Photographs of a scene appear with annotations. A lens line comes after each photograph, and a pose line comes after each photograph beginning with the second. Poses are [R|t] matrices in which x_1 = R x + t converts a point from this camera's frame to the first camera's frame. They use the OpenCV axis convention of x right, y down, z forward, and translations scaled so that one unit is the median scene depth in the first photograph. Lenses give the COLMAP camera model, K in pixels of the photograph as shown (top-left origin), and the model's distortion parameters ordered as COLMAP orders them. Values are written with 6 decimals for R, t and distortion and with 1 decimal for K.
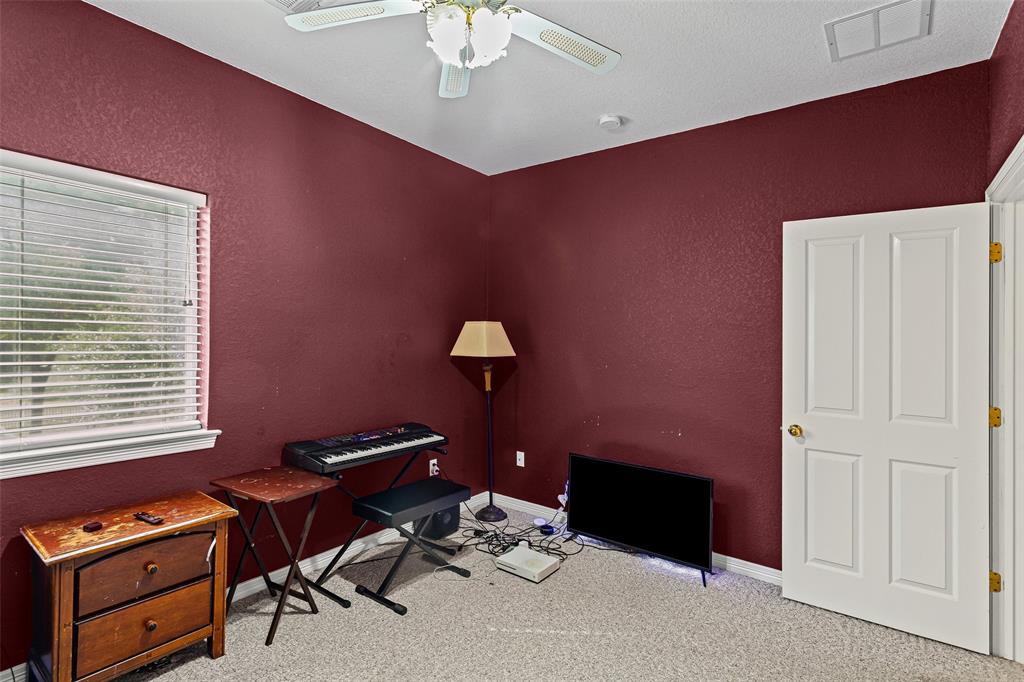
lens RADIAL K [[491.0, 0, 511.5], [0, 491.0, 335.1], [0, 0, 1]] dist [-0.018427, 0.001219]
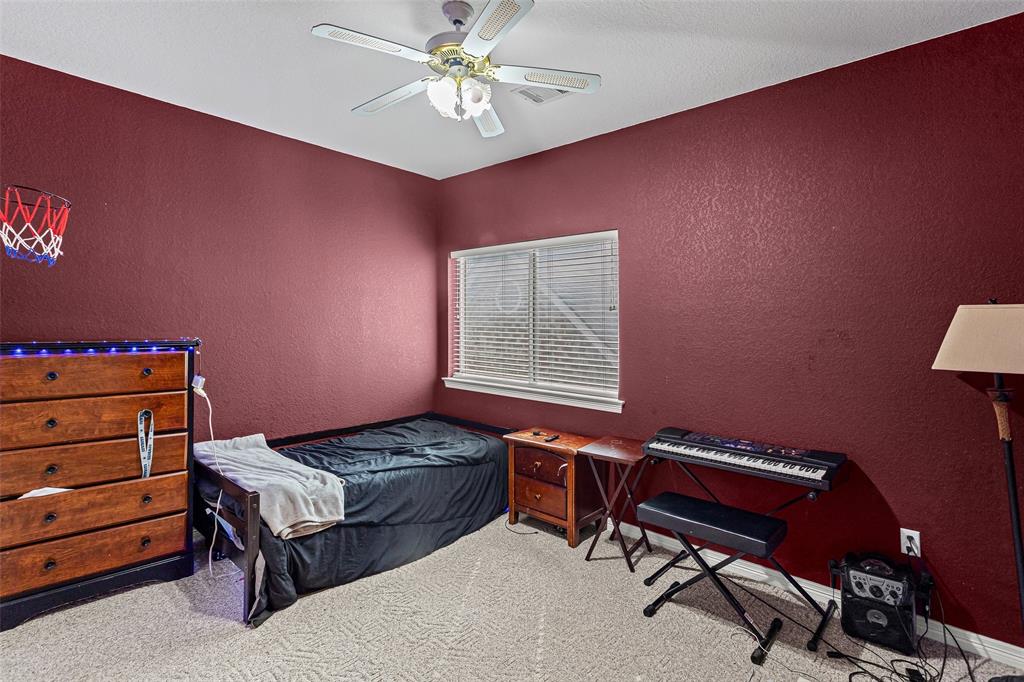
lens RADIAL K [[491.0, 0, 511.5], [0, 491.0, 335.1], [0, 0, 1]] dist [-0.018427, 0.001219]
pose [[-0.121840, -0.001793, -0.992548, 0.602720], [-0.008064, 0.999967, -0.000817, 0.012108], [0.992517, 0.007904, -0.121851, 0.662185]]
